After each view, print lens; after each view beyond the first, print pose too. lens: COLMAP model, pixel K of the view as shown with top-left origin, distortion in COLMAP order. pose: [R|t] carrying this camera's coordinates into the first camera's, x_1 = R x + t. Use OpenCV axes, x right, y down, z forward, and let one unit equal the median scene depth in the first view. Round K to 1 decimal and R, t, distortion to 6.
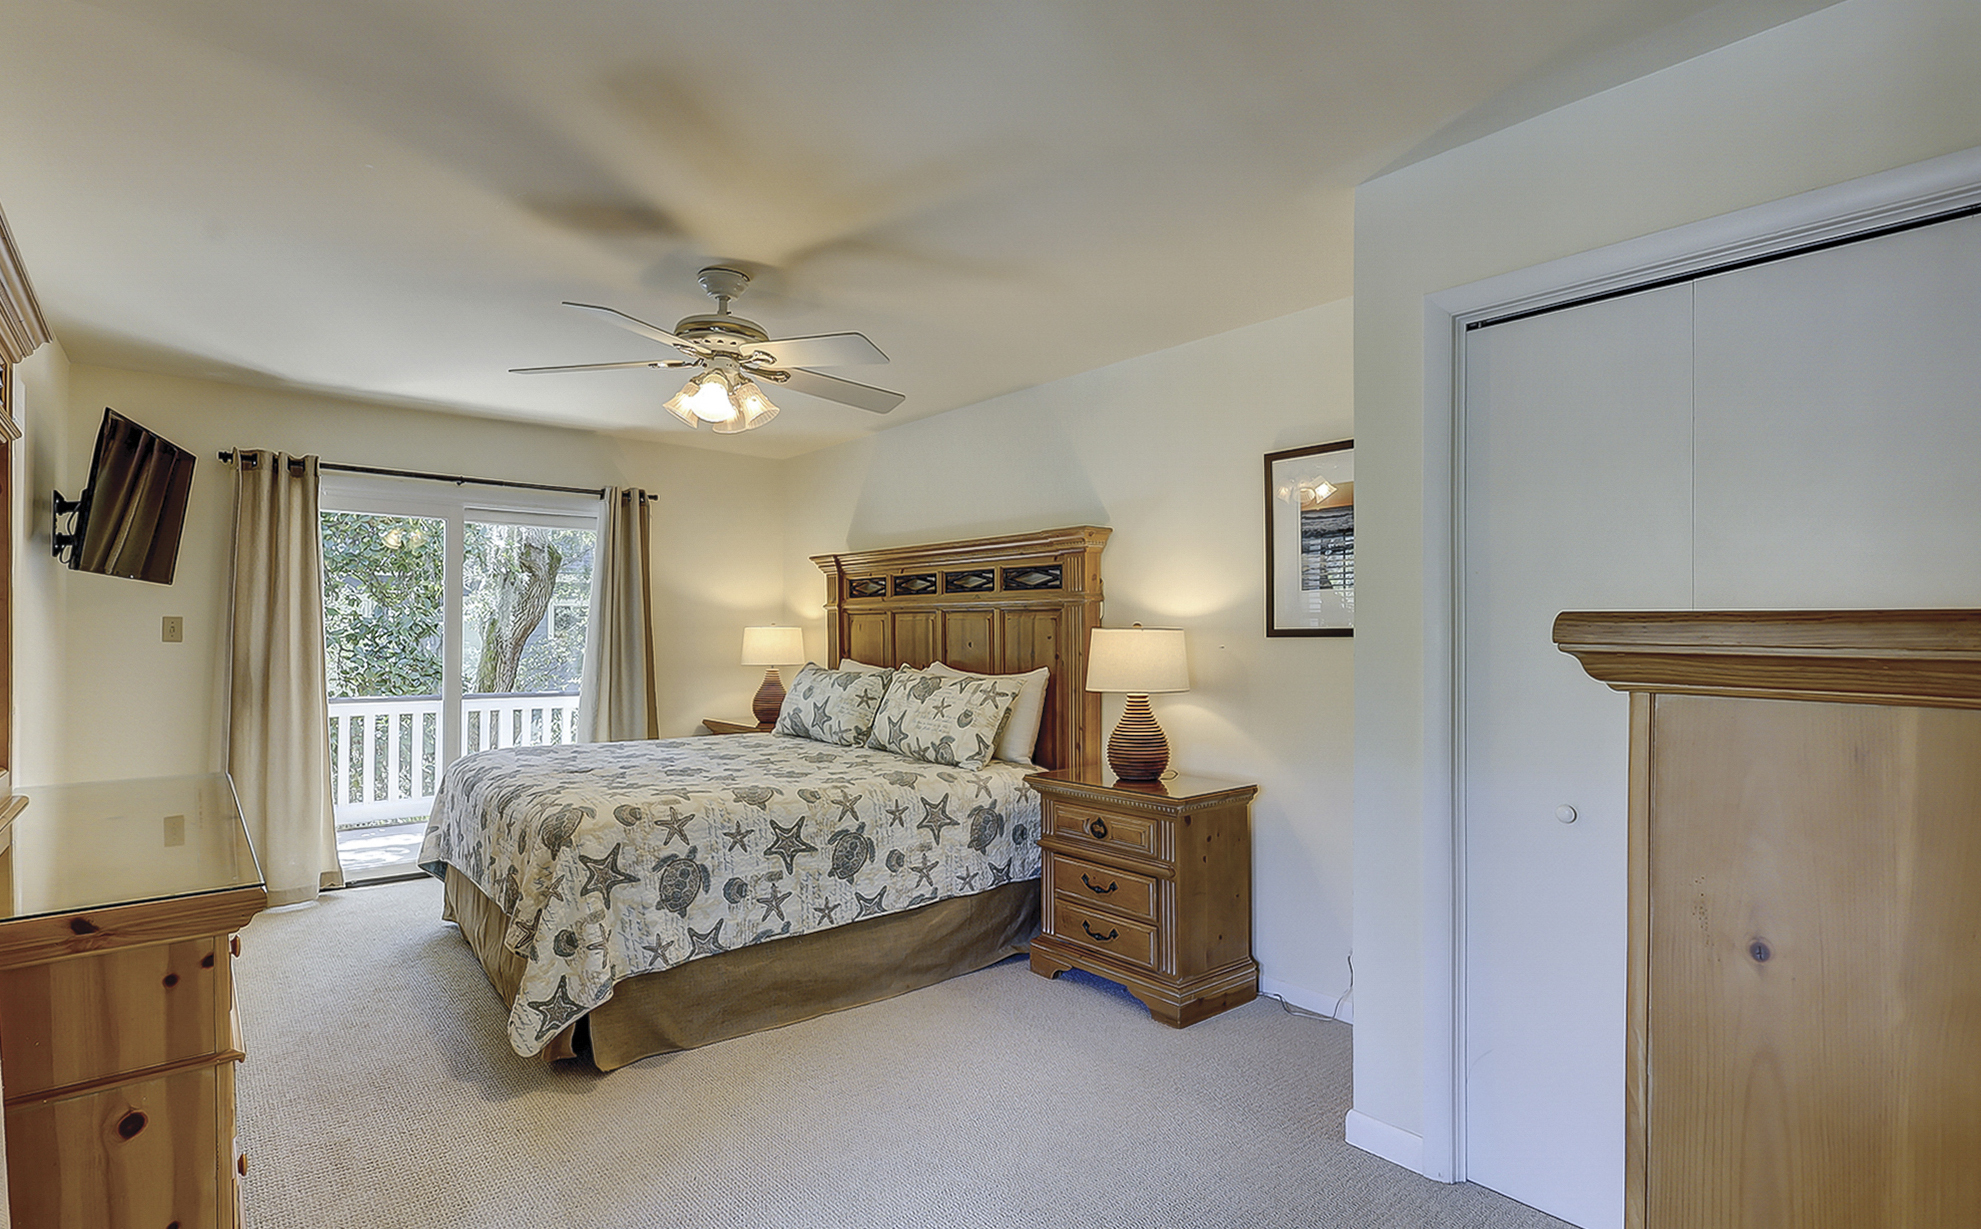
lens RADIAL K [[979.5, 0, 990.5], [0, 979.5, 614.5], [0, 0, 1]] dist [0.000208, -0.000007]
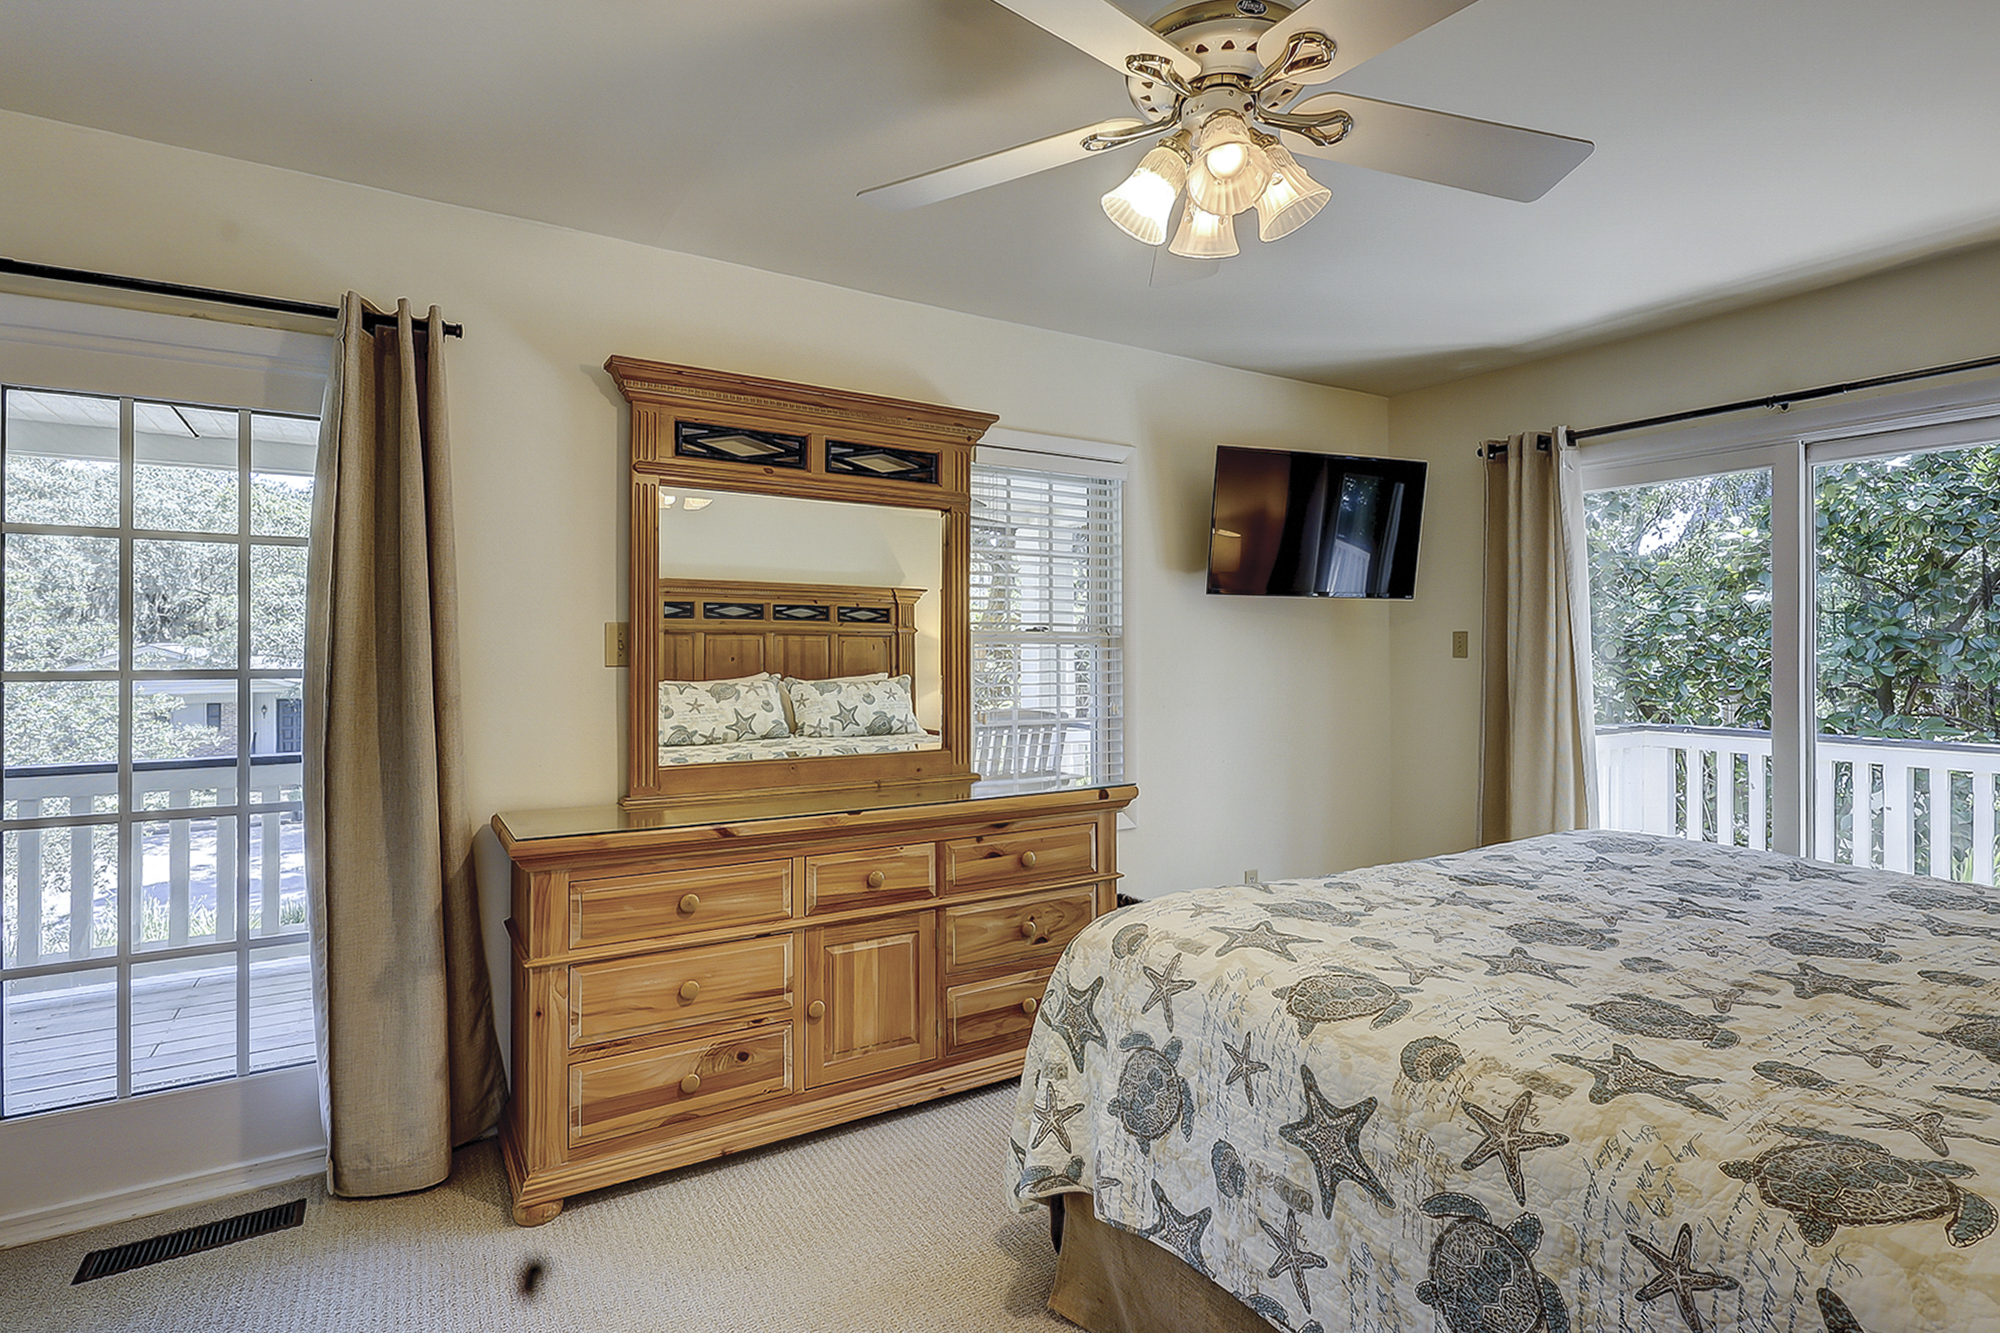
lens RADIAL K [[936.2, 0, 1000.0], [0, 936.2, 666.5], [0, 0, 1]] dist [0.000459, -0.000602]
pose [[-0.102916, 0.013501, -0.994598, 0.205002], [0.030324, 0.999486, 0.010429, 0.023190], [0.994228, -0.029087, -0.103273, 0.919675]]
